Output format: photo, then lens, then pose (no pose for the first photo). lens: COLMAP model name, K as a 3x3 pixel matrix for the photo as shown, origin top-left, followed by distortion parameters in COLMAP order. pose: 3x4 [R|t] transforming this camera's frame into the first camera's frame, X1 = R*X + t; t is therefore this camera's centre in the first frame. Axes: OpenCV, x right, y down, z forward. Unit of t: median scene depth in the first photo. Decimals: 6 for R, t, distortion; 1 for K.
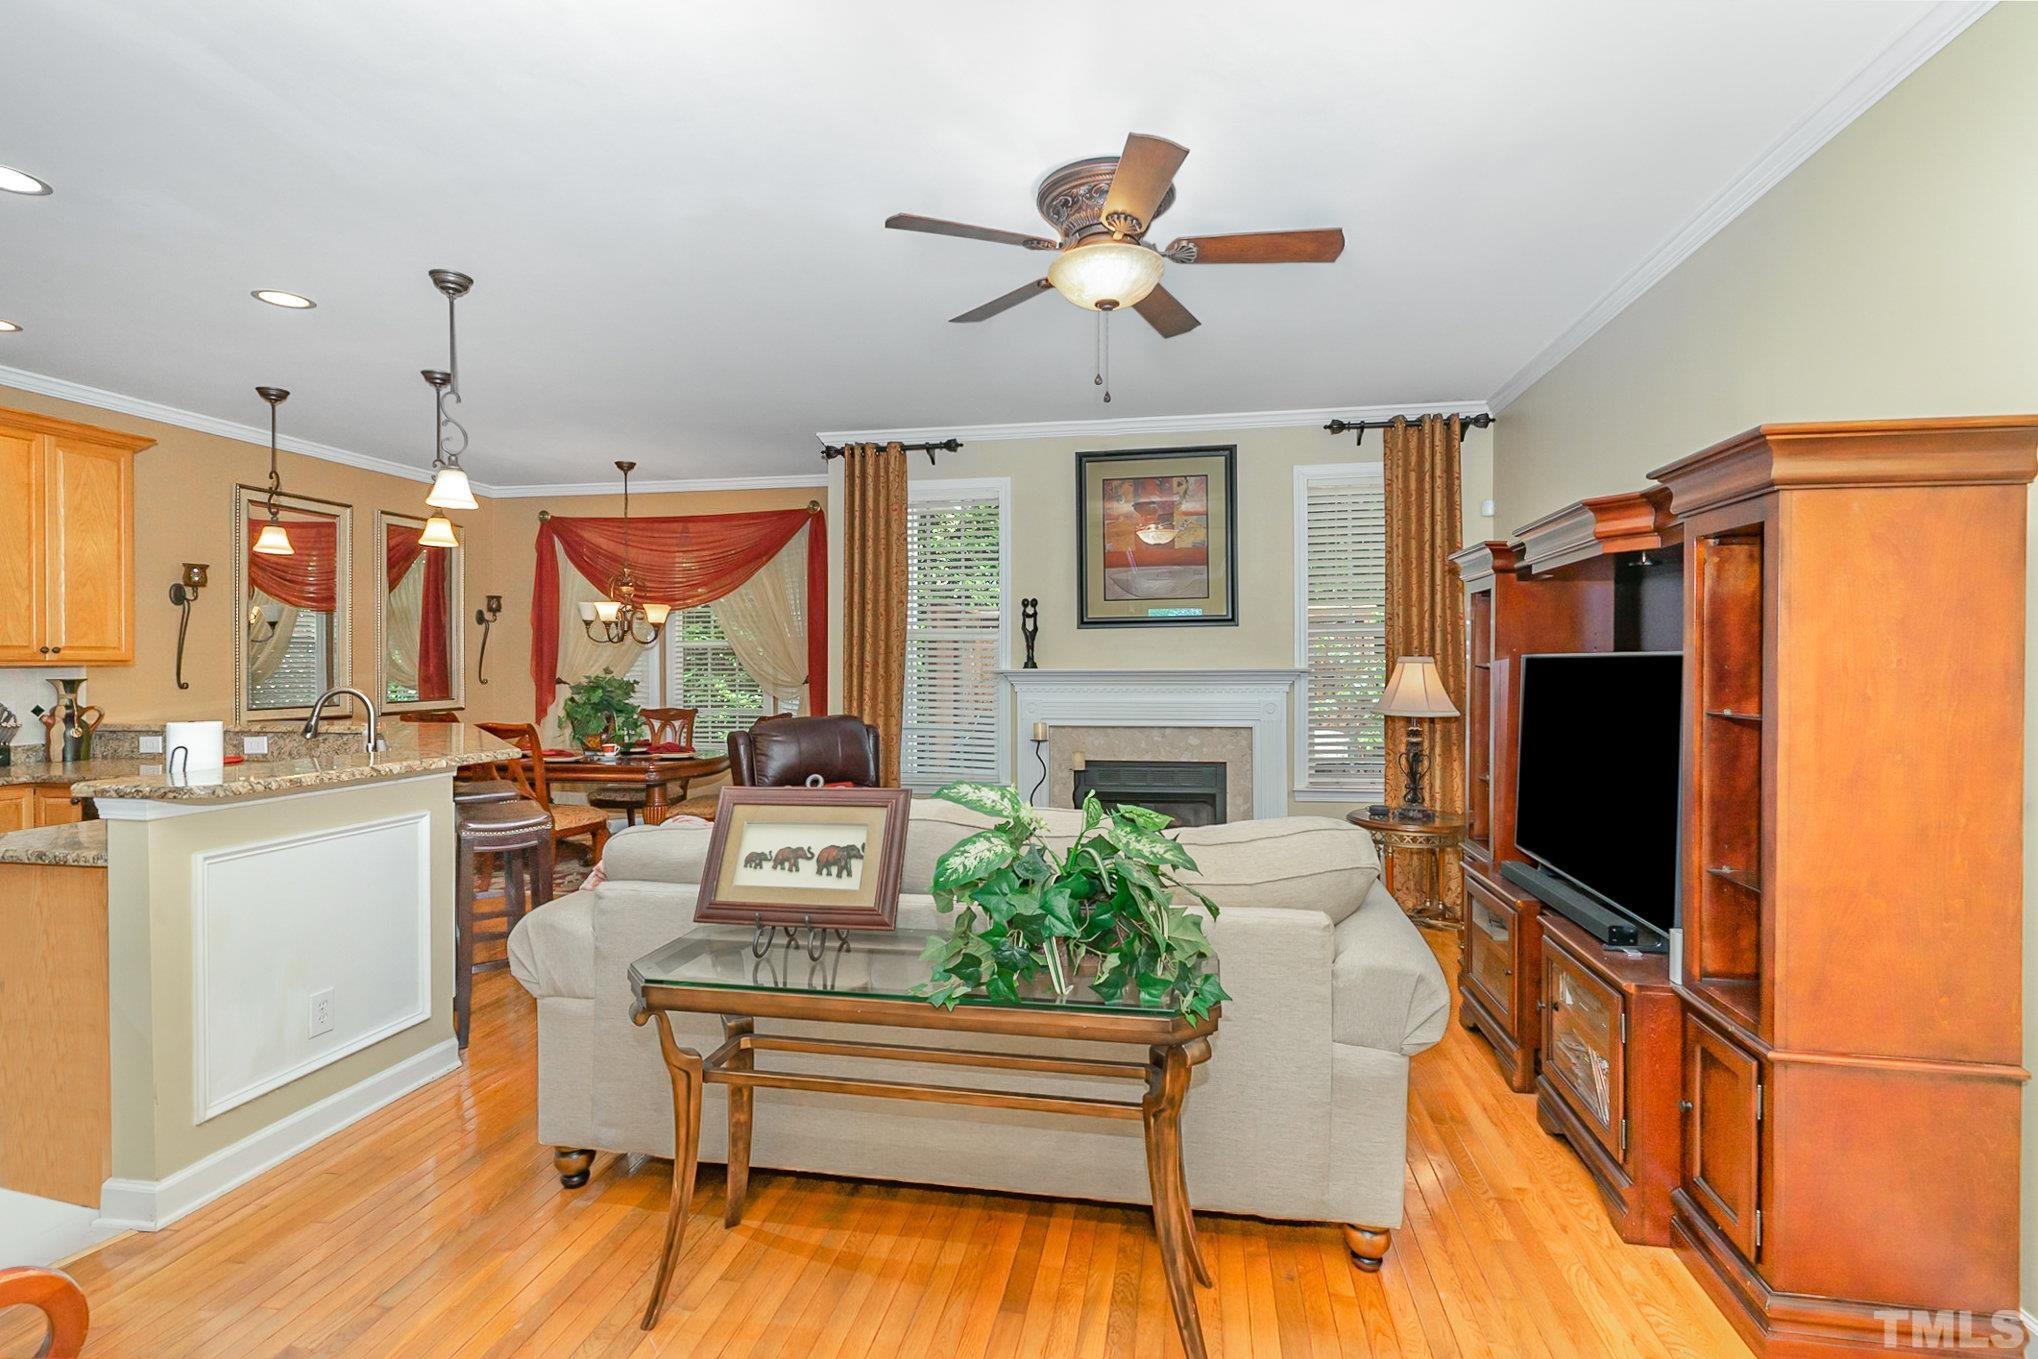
lens RADIAL K [[966.5, 0, 1013.0], [0, 966.5, 665.5], [0, 0, 1]] dist [0.000294, 0.001306]
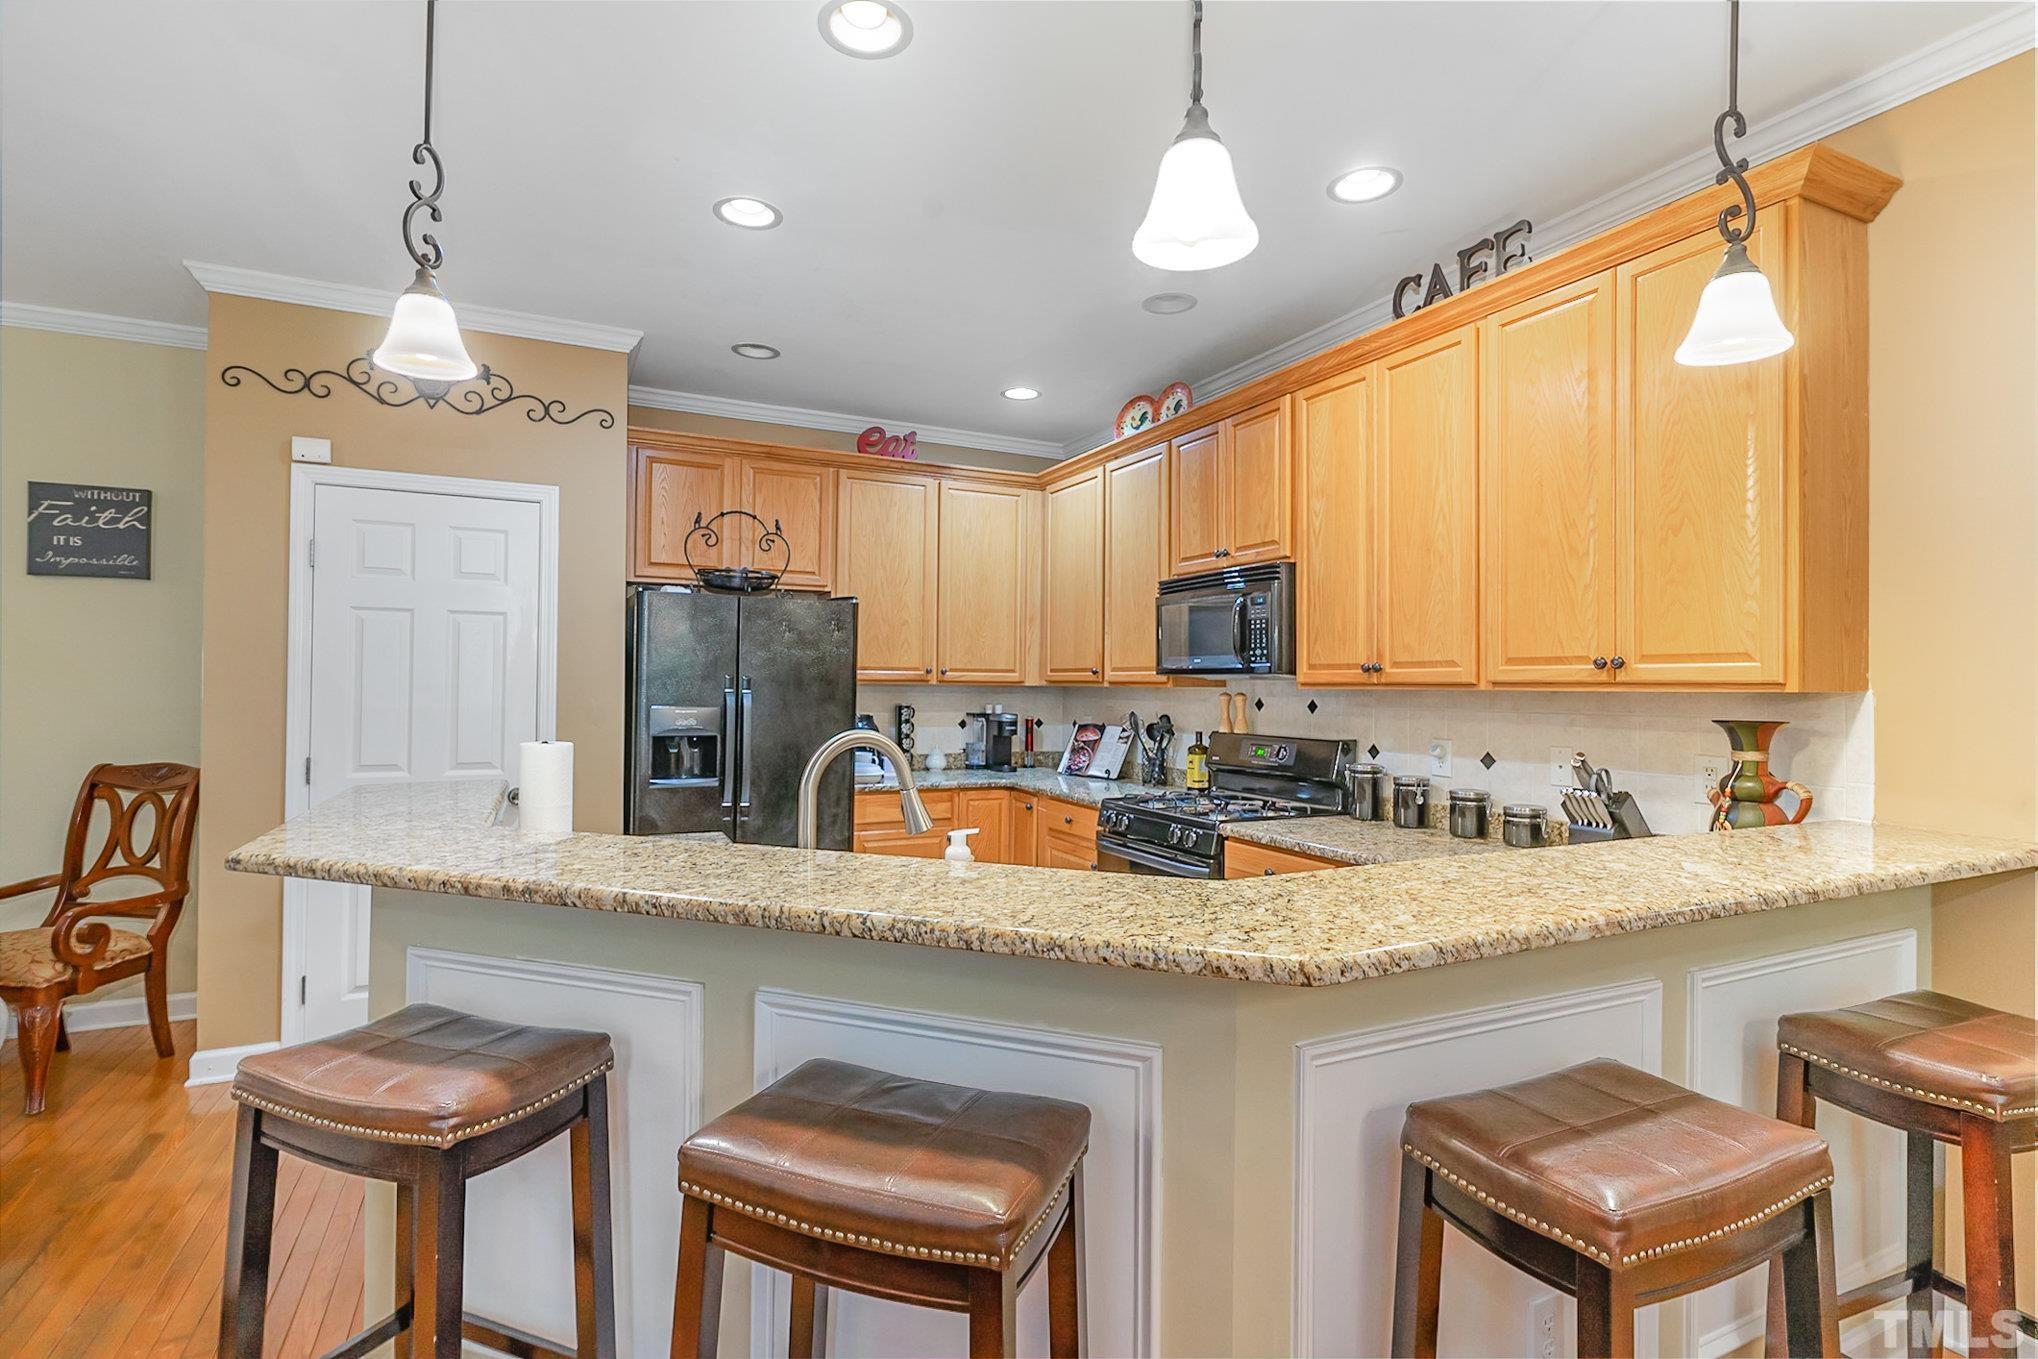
lens RADIAL K [[965.8, 0, 1019.0], [0, 965.8, 679.5], [0, 0, 1]] dist [0.000851, 0.000125]
pose [[-0.803749, -0.007607, -0.594919, -0.331712], [-0.010611, 0.999943, 0.001549, -0.003326], [0.594873, 0.007558, -0.803784, 1.006596]]
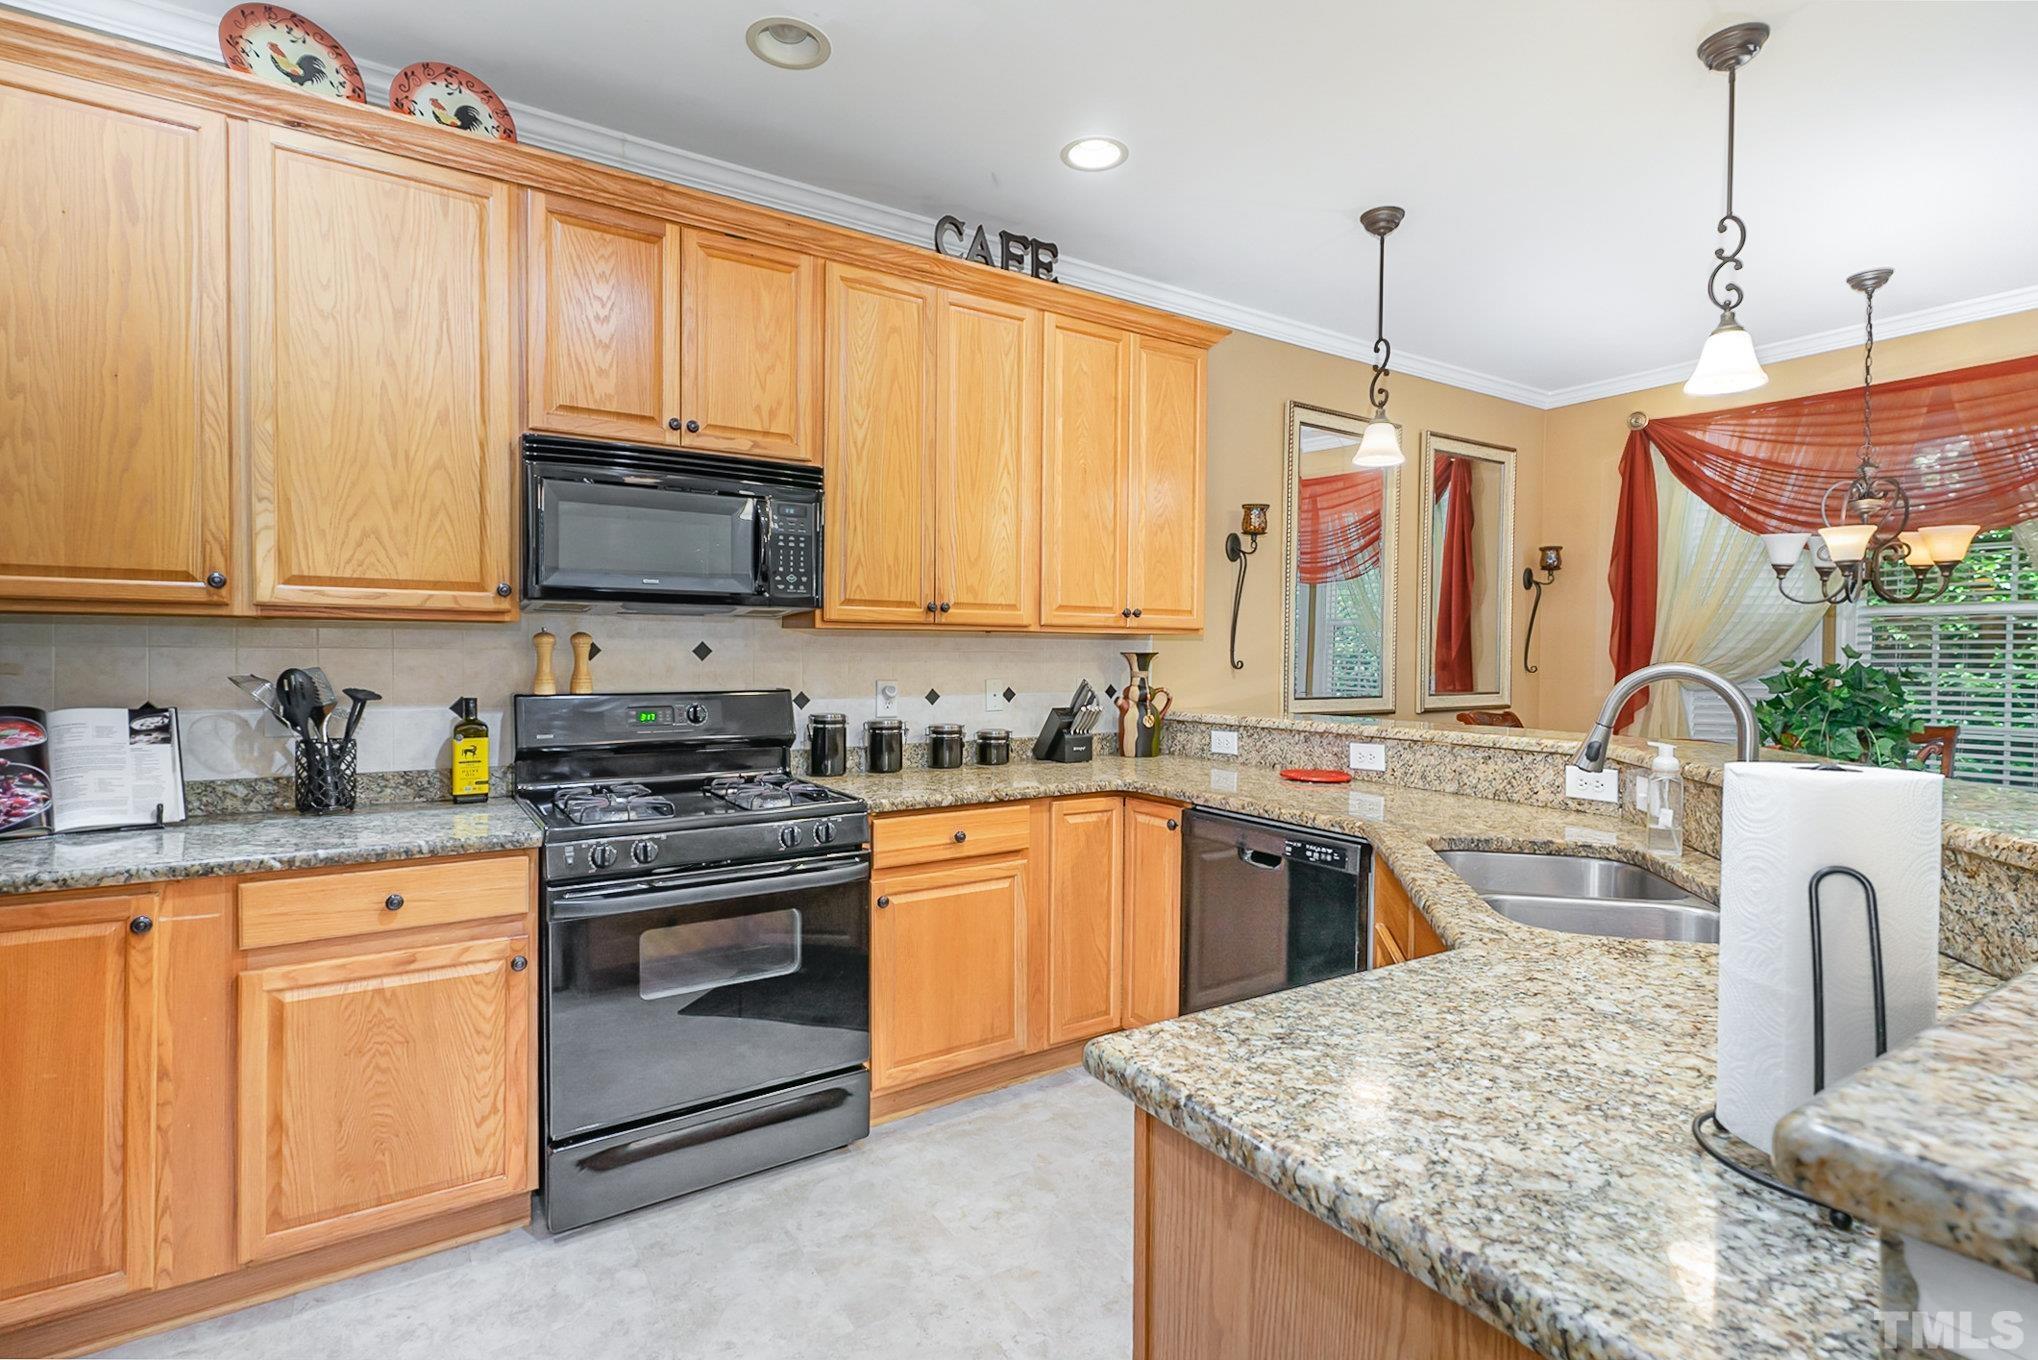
lens RADIAL K [[969.4, 0, 1018.0], [0, 969.4, 672.2], [0, 0, 1]] dist [0.000447, -0.000055]
pose [[0.689217, 0.020749, -0.724258, -0.405393], [-0.012403, 0.999781, 0.016839, 0.015543], [0.724449, -0.002623, 0.689324, 0.328824]]
